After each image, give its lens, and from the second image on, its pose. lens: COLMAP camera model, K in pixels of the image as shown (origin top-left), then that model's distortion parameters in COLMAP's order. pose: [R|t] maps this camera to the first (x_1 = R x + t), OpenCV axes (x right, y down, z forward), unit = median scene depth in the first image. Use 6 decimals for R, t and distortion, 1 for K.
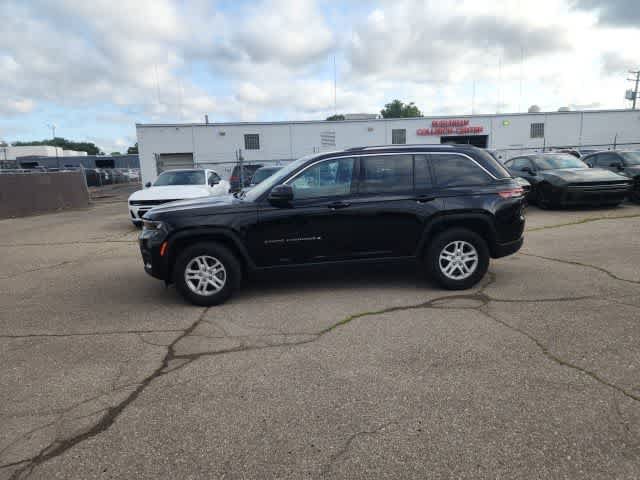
lens RADIAL K [[429.5, 0, 321.2], [0, 429.5, 251.8], [0, 0, 1]] dist [0.070136, -0.059950]
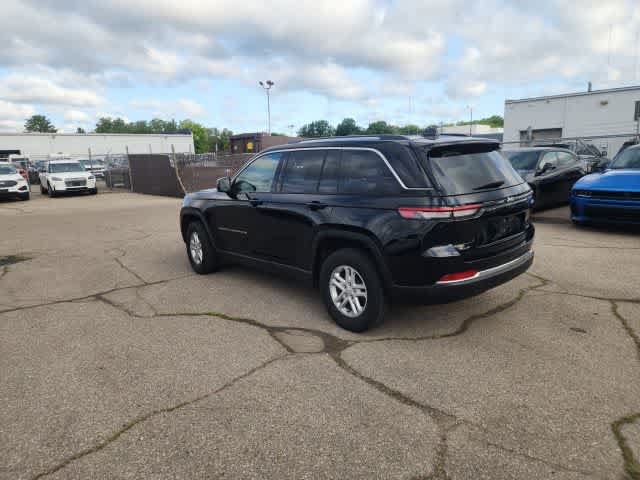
lens RADIAL K [[429.5, 0, 321.4], [0, 429.5, 233.3], [0, 0, 1]] dist [0.069368, -0.058888]
pose [[0.600985, 0.158218, -0.783443, 0.838756], [-0.146760, 0.985390, 0.086421, -0.134607], [0.785670, 0.063040, 0.615425, 0.478983]]
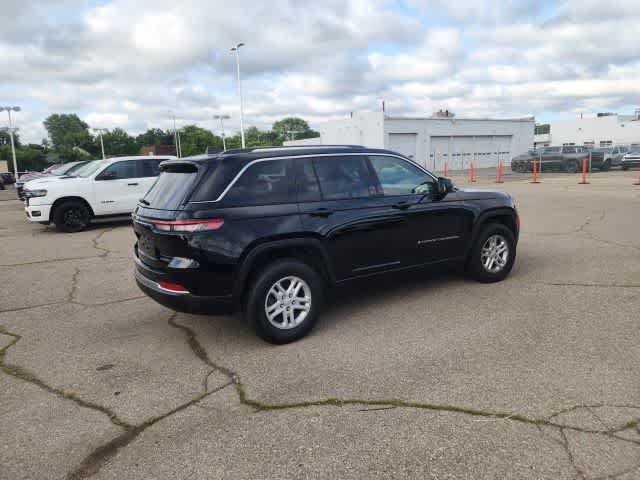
lens RADIAL K [[430.0, 0, 315.8], [0, 430.0, 225.5], [0, 0, 1]] dist [0.062021, -0.039932]
pose [[-0.885116, 0.138595, -0.444252, 0.541880], [-0.020449, 0.942118, 0.334657, -0.414558], [0.464920, 0.305295, -0.831050, 1.886293]]
